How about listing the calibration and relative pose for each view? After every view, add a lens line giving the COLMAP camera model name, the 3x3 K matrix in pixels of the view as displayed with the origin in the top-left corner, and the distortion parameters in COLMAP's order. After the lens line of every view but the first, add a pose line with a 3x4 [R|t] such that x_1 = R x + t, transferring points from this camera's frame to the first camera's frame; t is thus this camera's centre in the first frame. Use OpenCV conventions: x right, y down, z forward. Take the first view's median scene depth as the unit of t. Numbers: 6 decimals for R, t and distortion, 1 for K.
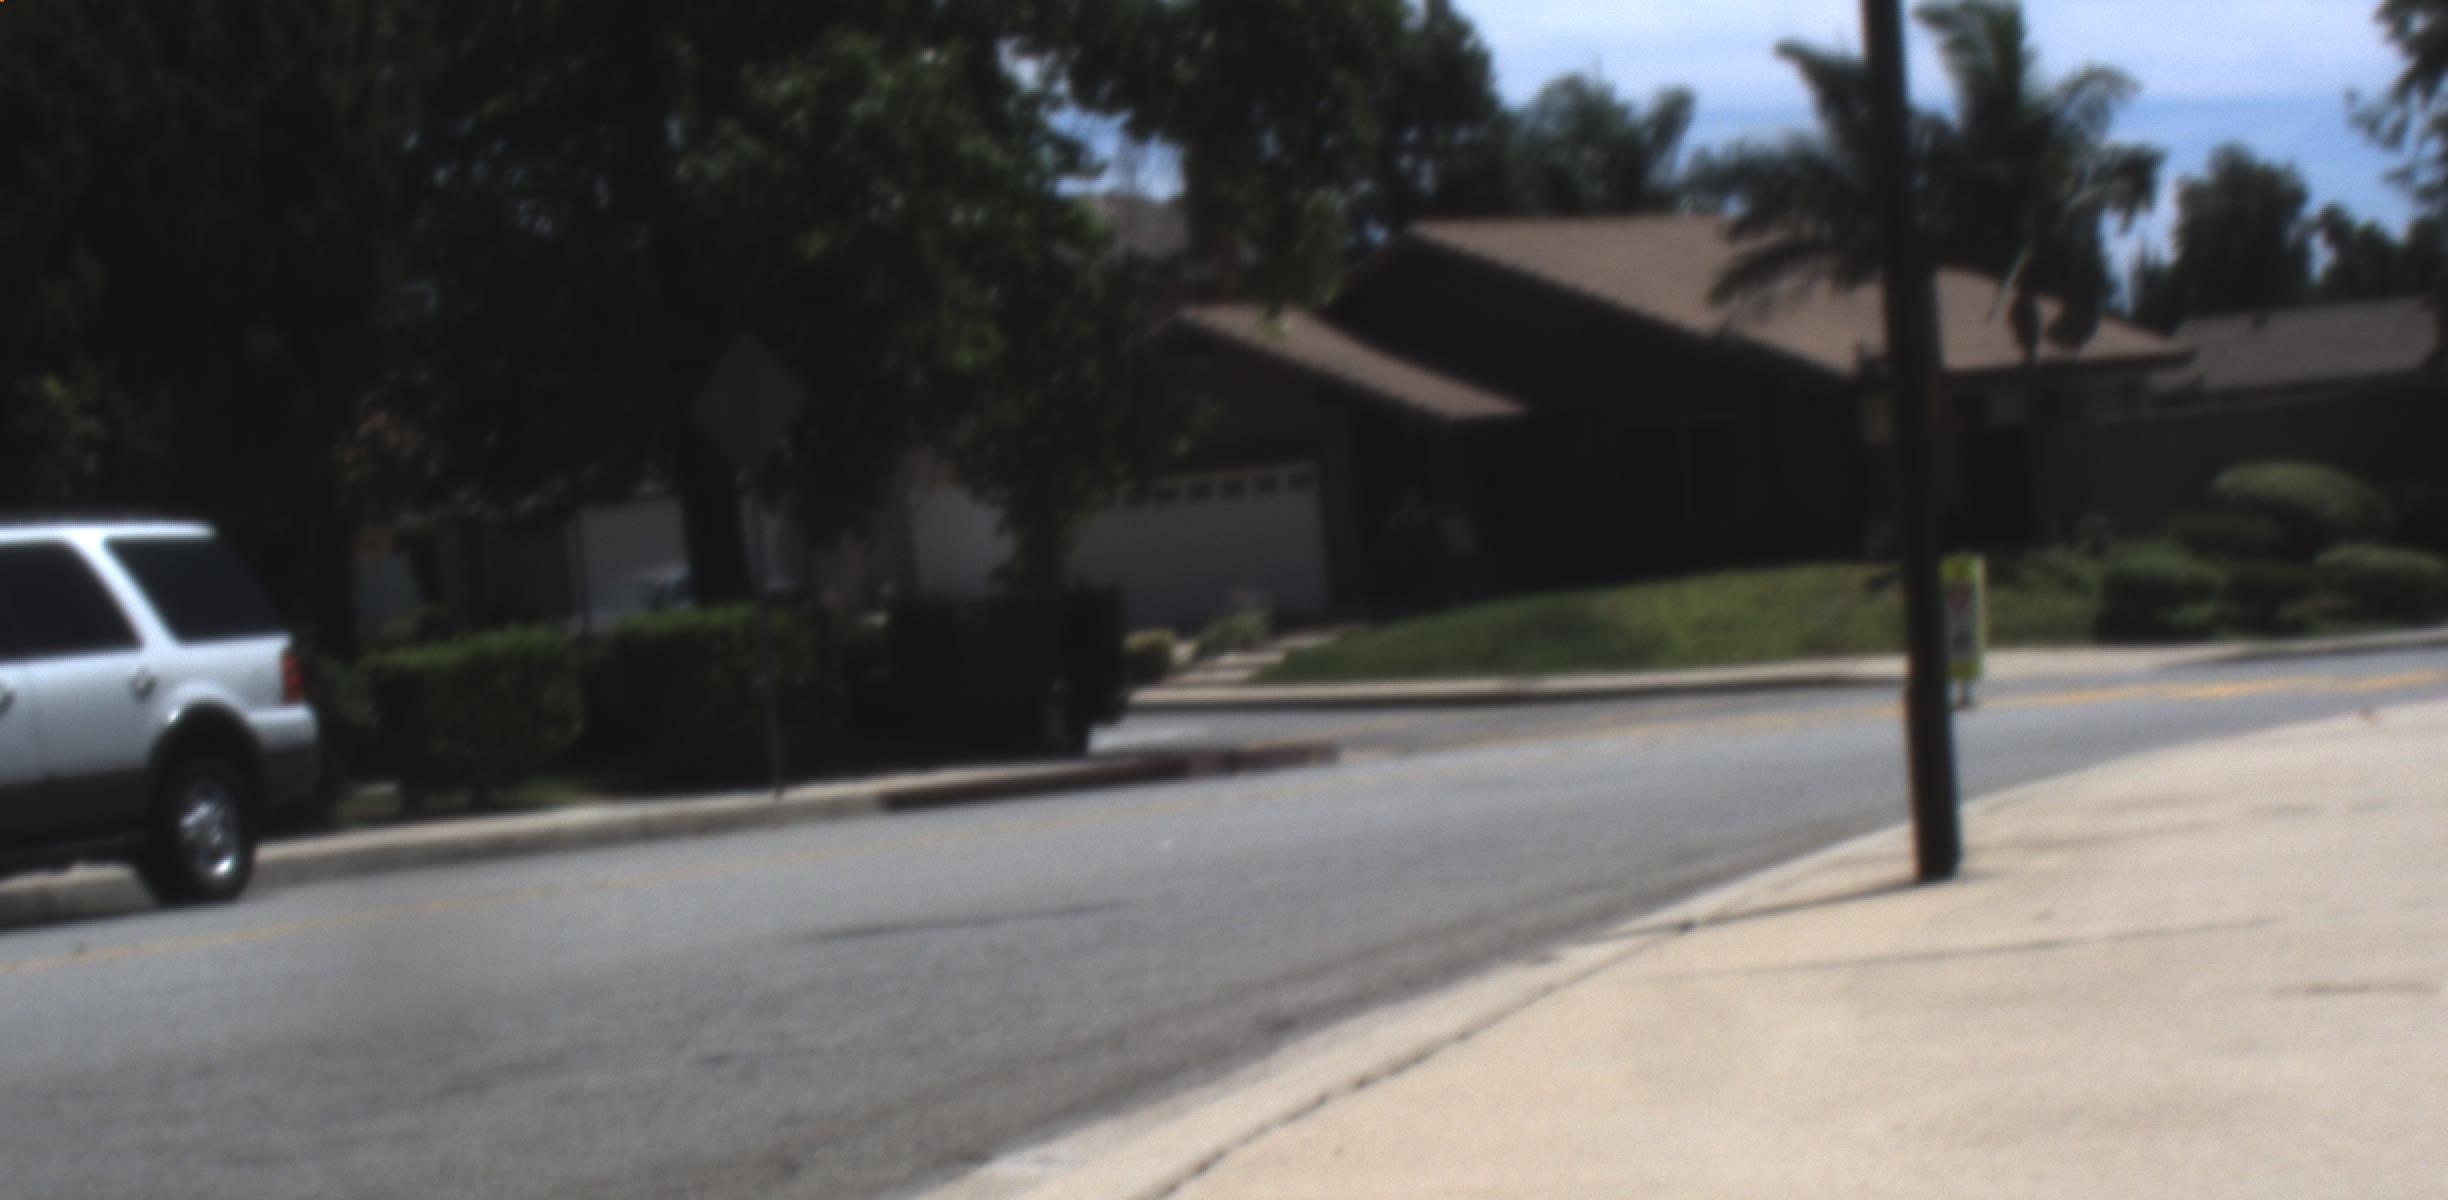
lens RADIAL K [[5594.2, 0, 1226.8], [0, 5594.2, 608.5], [0, 0, 1]] dist [-0.035285, 0.000000]
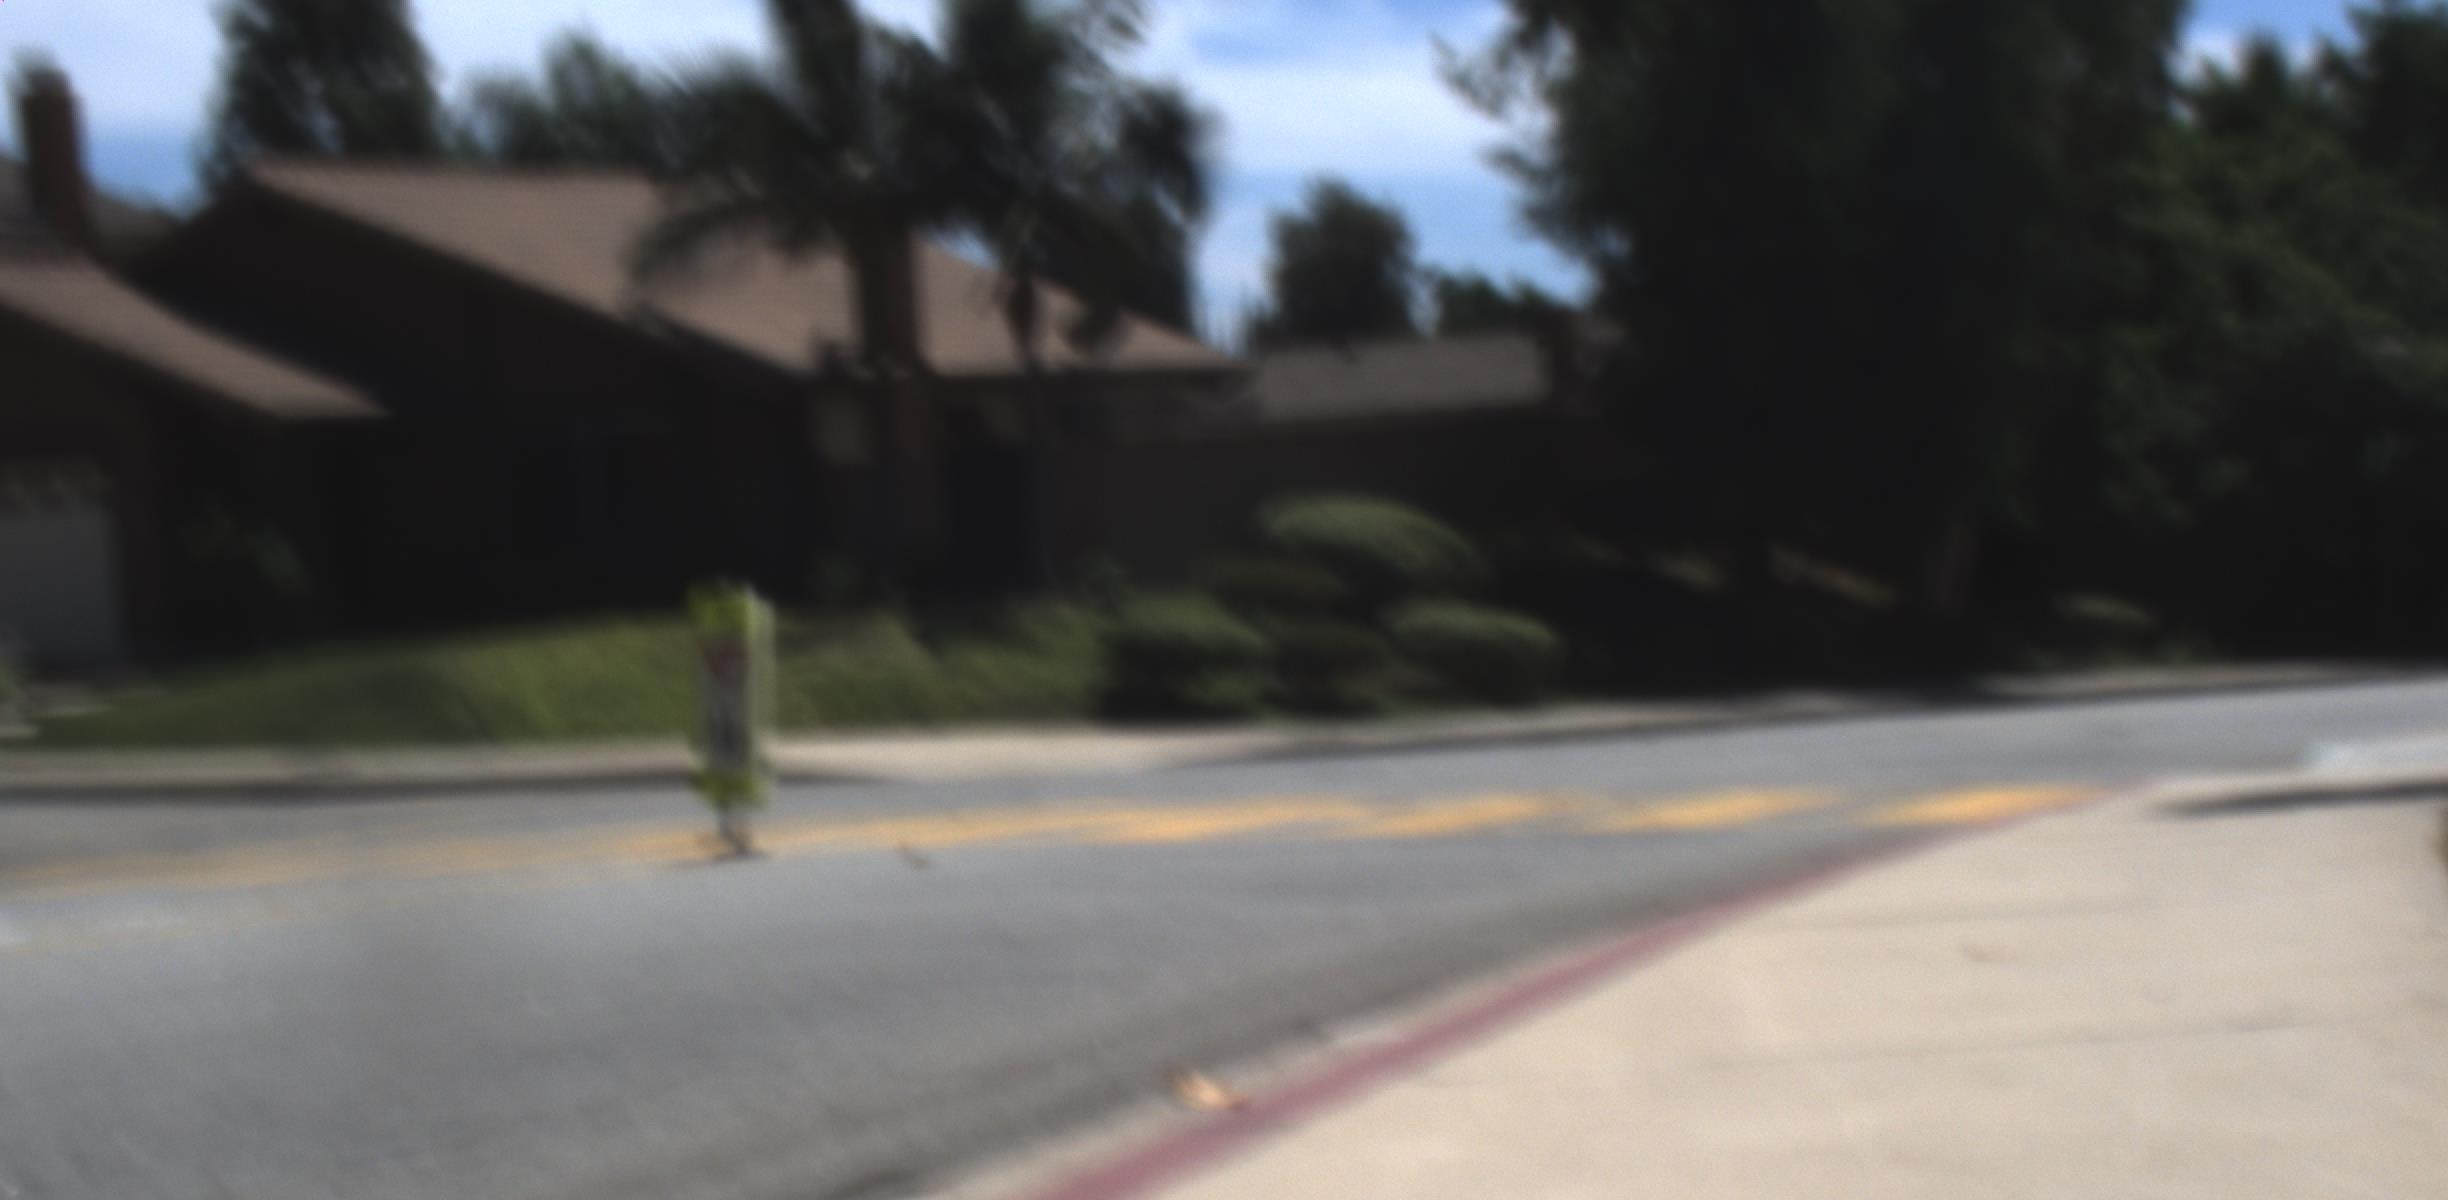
lens RADIAL K [[5594.2, 0, 1203.9], [0, 5594.2, 601.2], [0, 0, 1]] dist [-0.035285, 0.000000]
pose [[0.988182, 0.021560, 0.151762, 0.053578], [-0.019851, 0.999721, -0.012772, -0.001203], [-0.151995, 0.009609, 0.988335, 0.243819]]
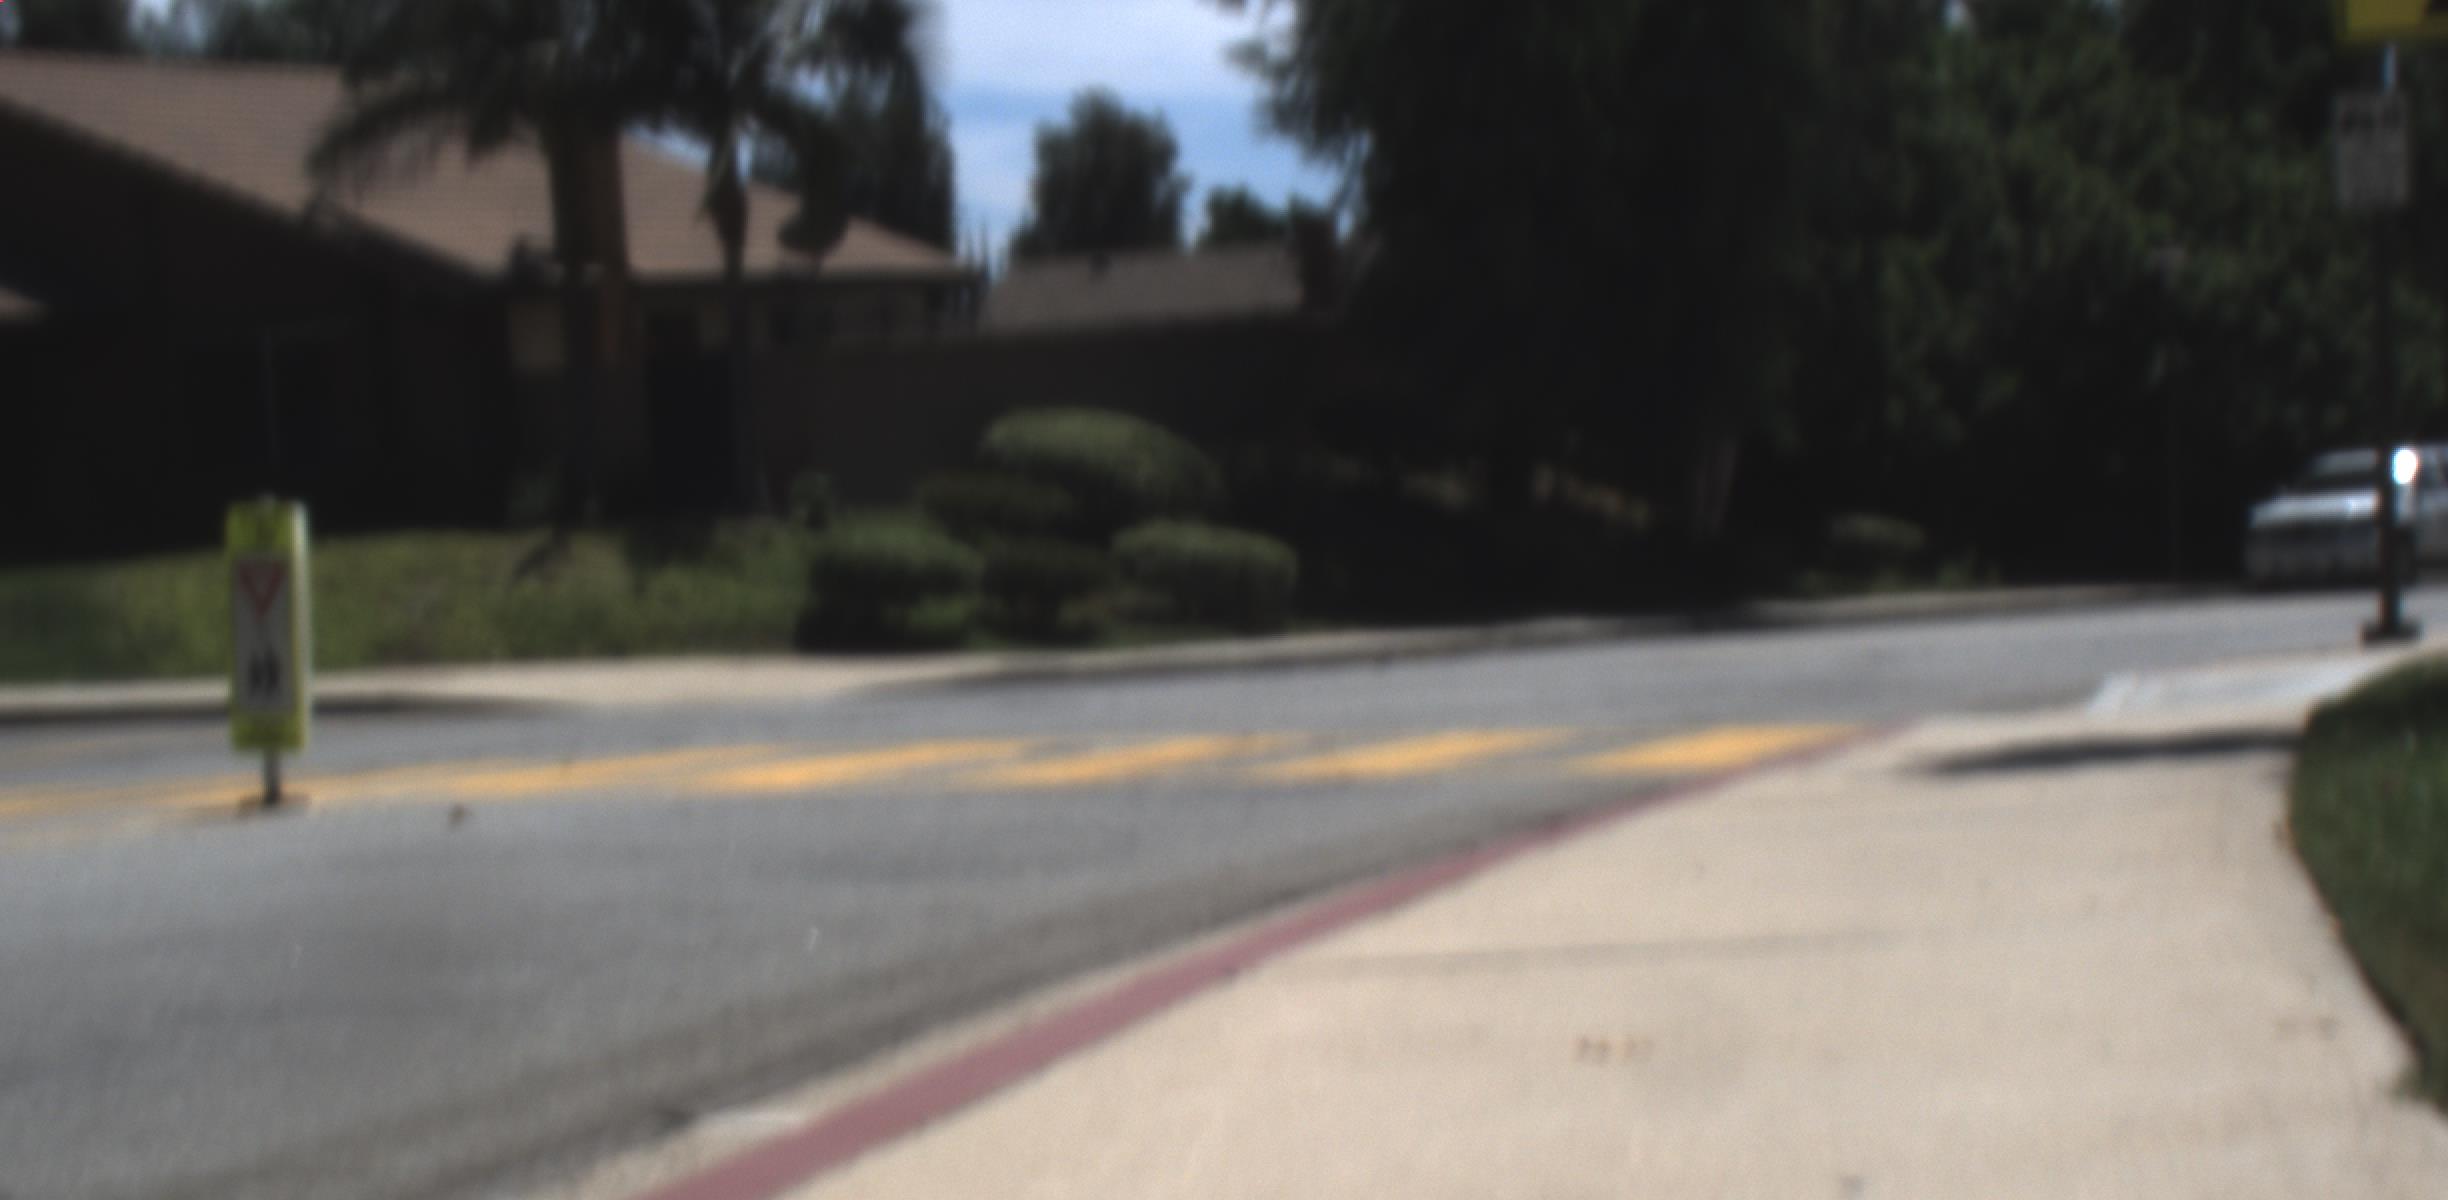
lens RADIAL K [[5594.2, 0, 1228.7], [0, 5594.2, 597.9], [0, 0, 1]] dist [-0.035285, 0.000000]
pose [[0.980490, 0.019032, 0.195646, 0.069093], [-0.019229, 0.999815, -0.000896, -0.001149], [-0.195627, -0.002883, 0.980674, 0.290883]]
